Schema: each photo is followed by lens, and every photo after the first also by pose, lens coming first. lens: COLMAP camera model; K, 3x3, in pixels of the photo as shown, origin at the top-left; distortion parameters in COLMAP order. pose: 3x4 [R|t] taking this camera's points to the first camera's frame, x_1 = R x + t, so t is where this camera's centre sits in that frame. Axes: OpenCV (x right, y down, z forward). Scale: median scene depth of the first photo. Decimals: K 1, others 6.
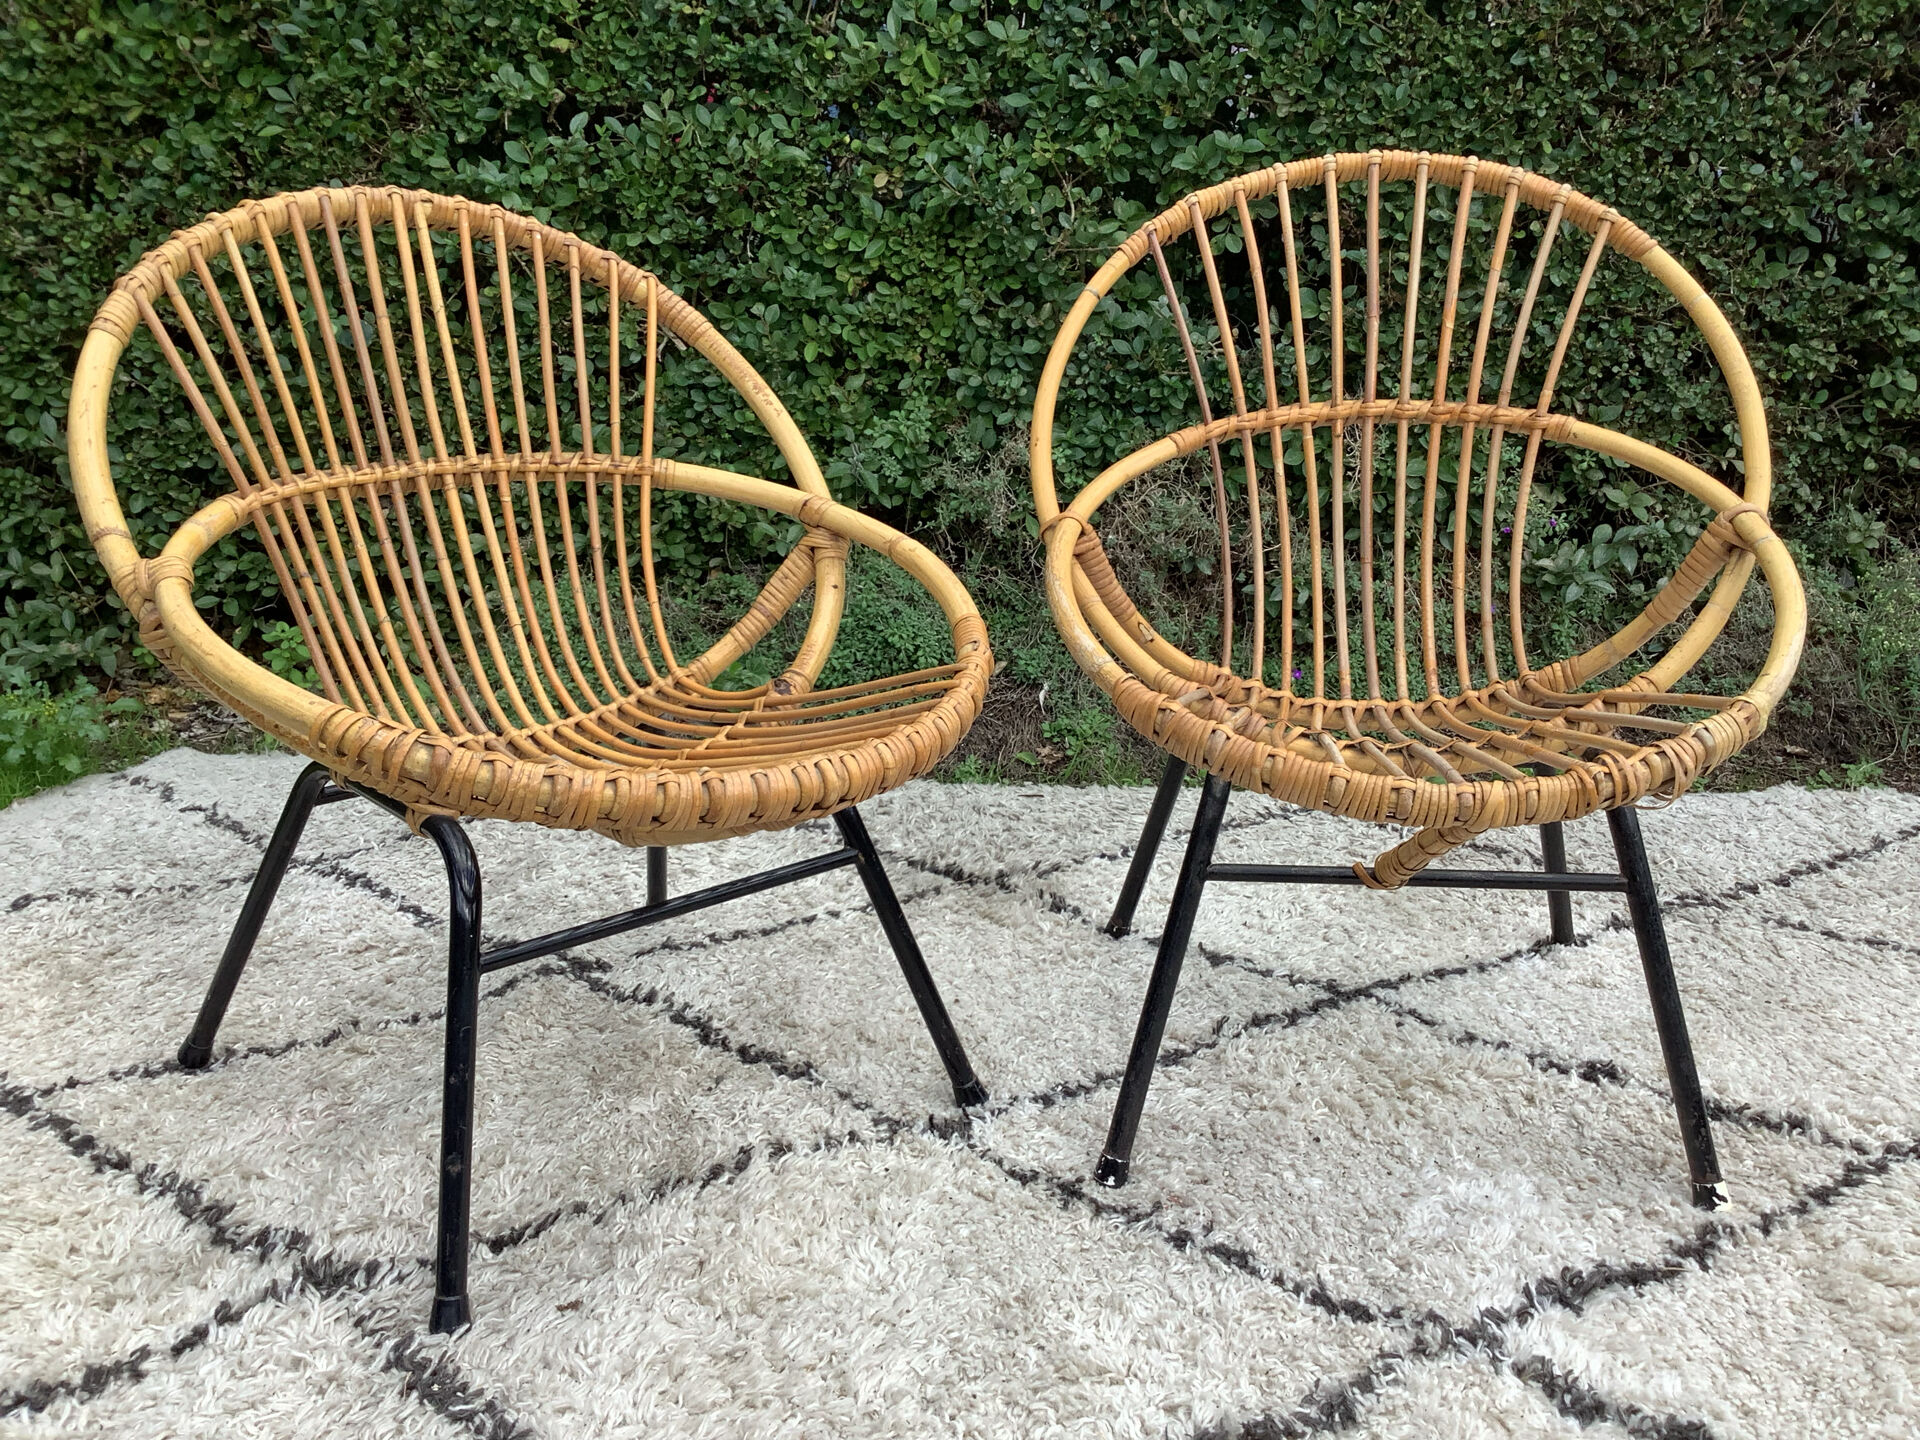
lens RADIAL K [[1728.9, 0, 959.2], [0, 1728.9, 727.4], [0, 0, 1]] dist [0.113917, -0.217576]
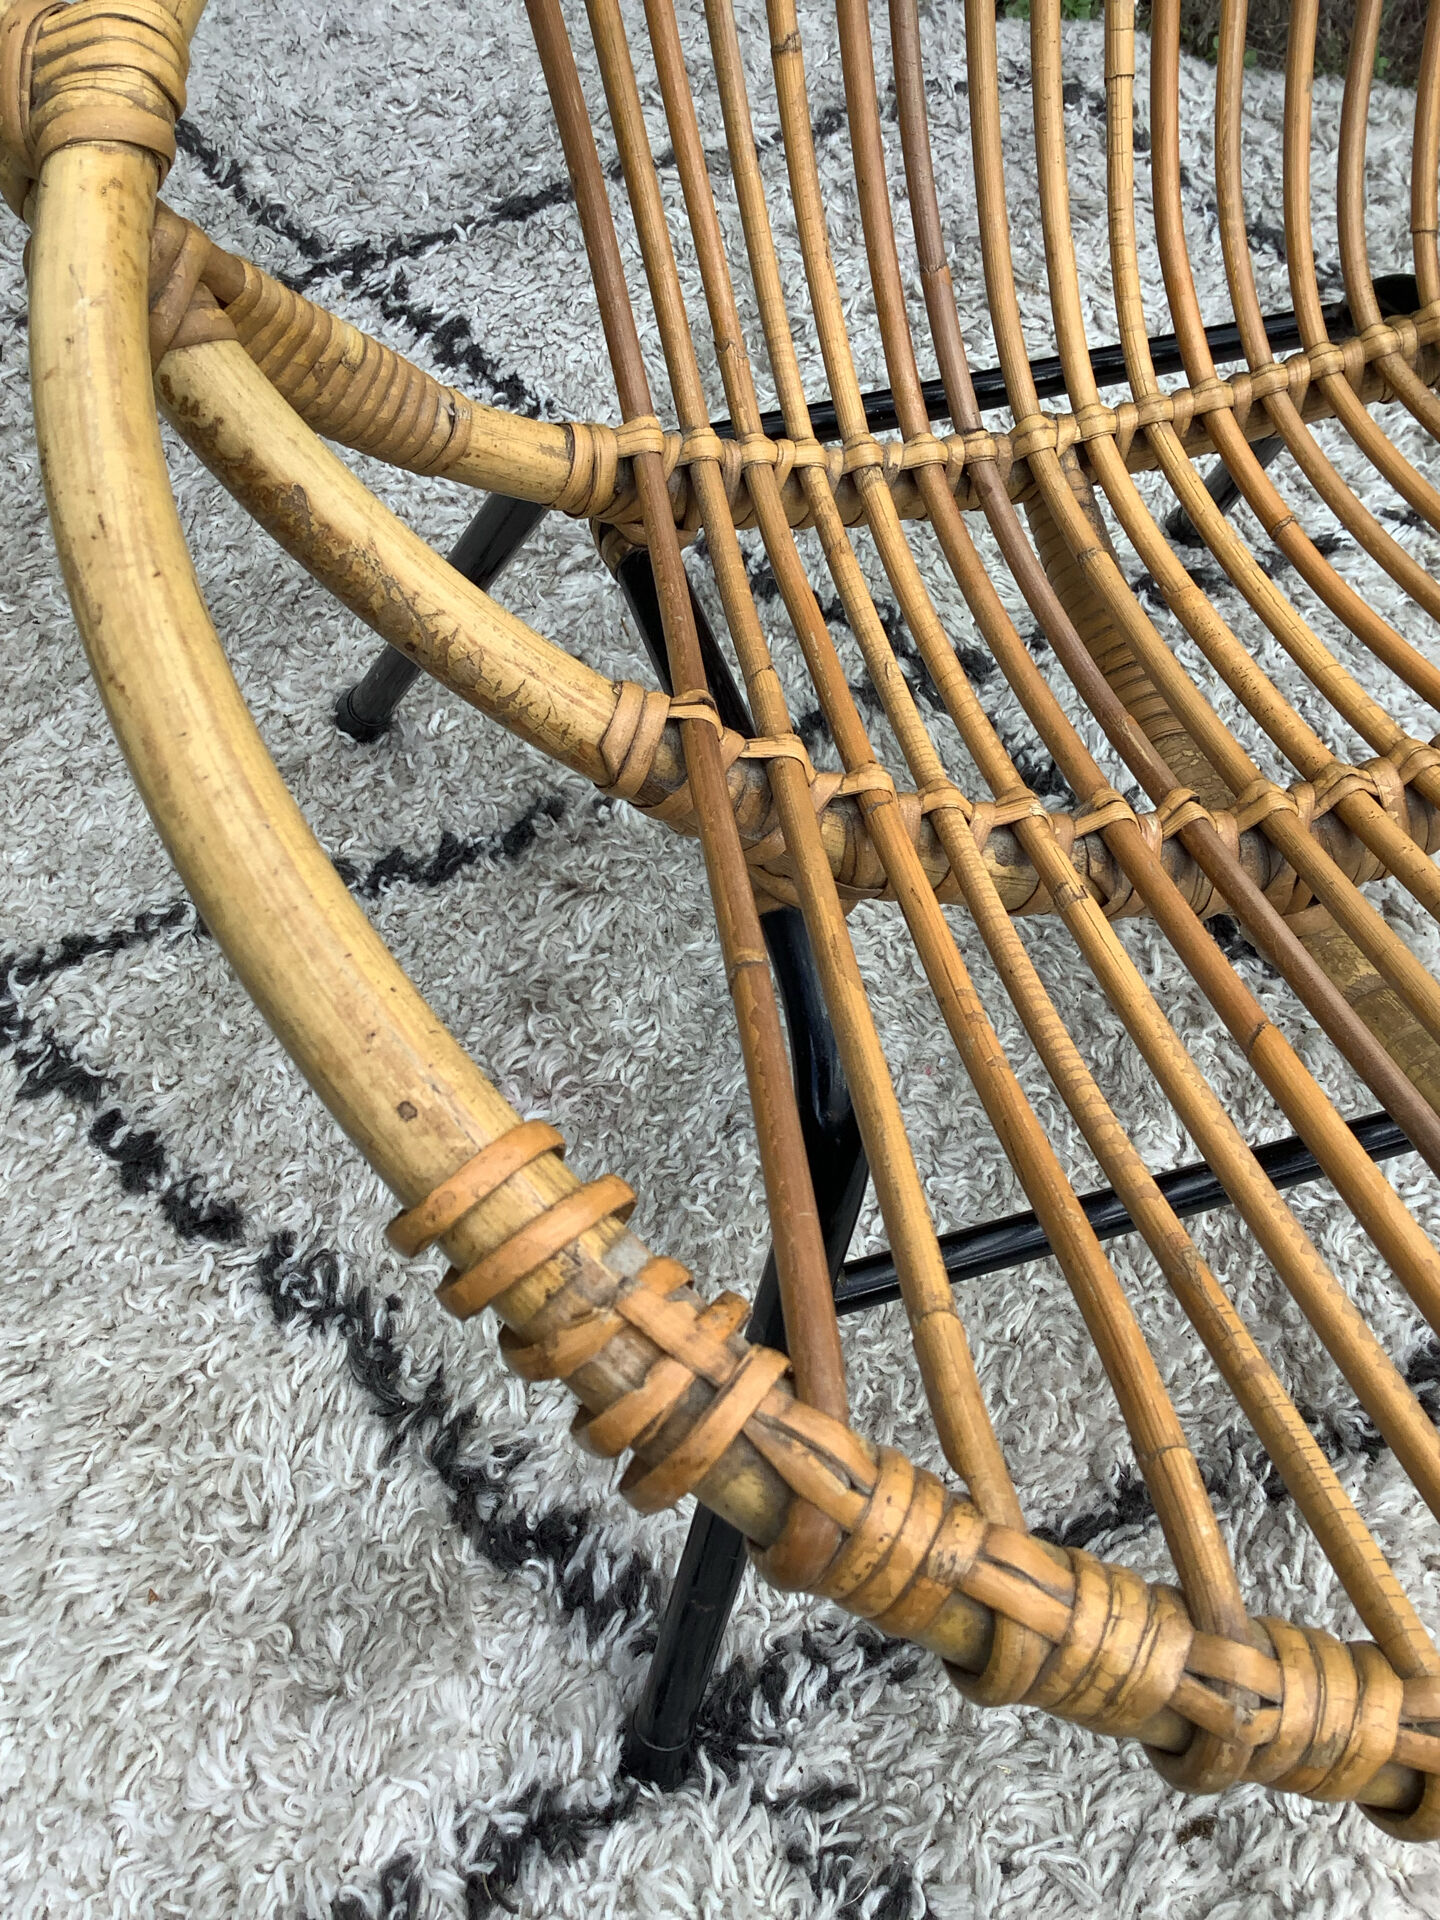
lens RADIAL K [[1705.9, 0, 706.9], [0, 1705.9, 978.7], [0, 0, 1]] dist [0.094024, -0.198926]
pose [[0.994906, 0.099399, -0.016803, -0.207197], [-0.064532, 0.756024, 0.651355, -0.097222], [0.077447, -0.646953, 0.758587, 0.418180]]
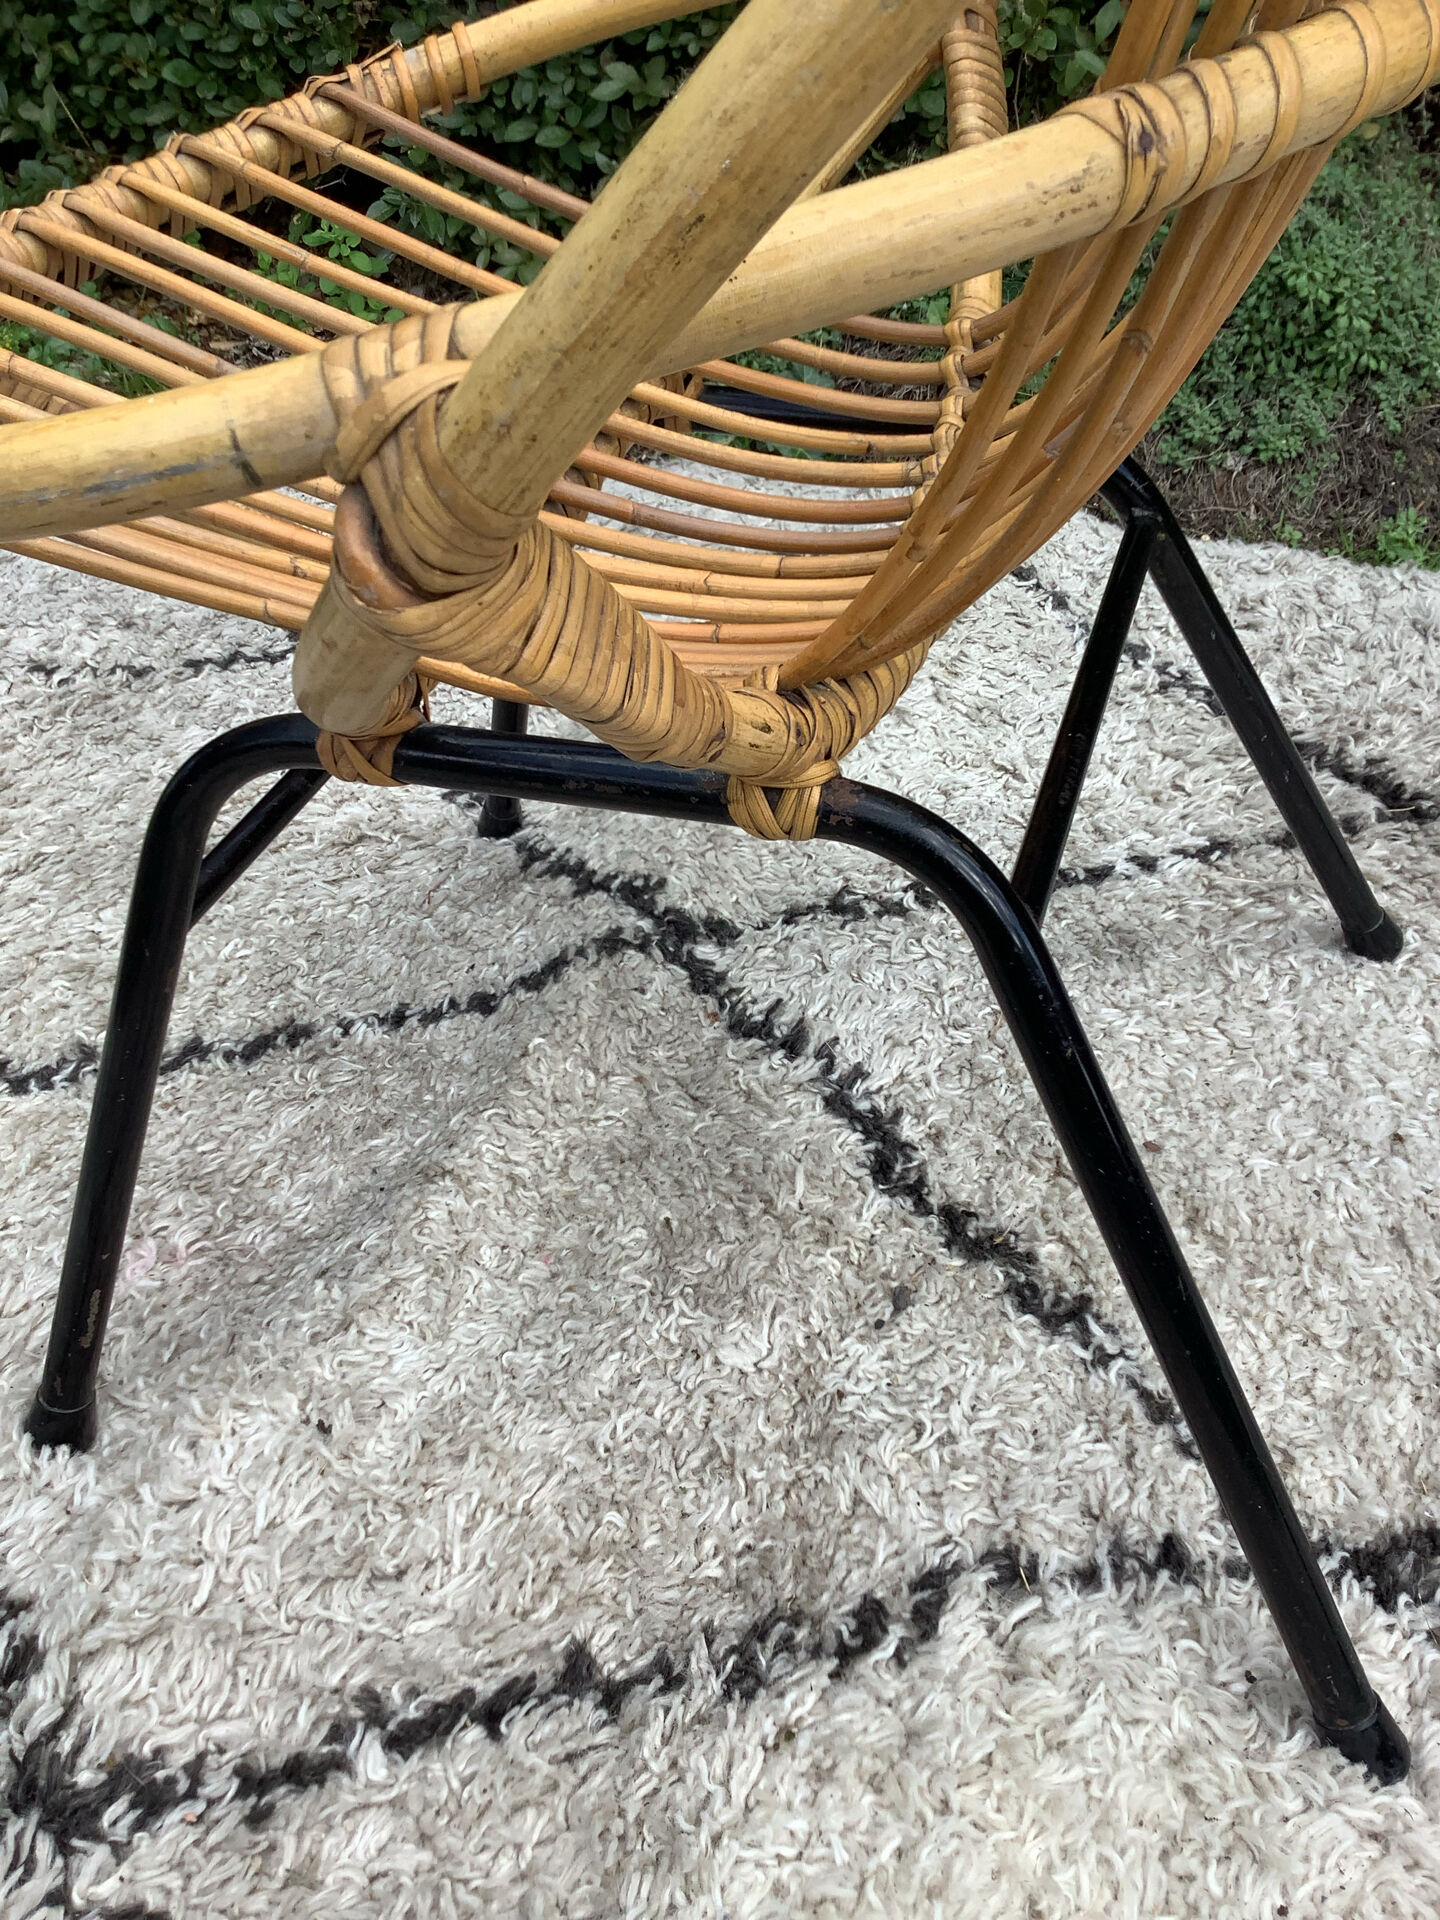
lens RADIAL K [[1728.9, 0, 720.9], [0, 1728.9, 962.6], [0, 0, 1]] dist [0.113917, -0.217576]
pose [[0.961452, 0.139321, -0.237064, -0.056047], [-0.046363, 0.931931, 0.359659, -0.044055], [0.271036, -0.334804, 0.902467, 0.384411]]
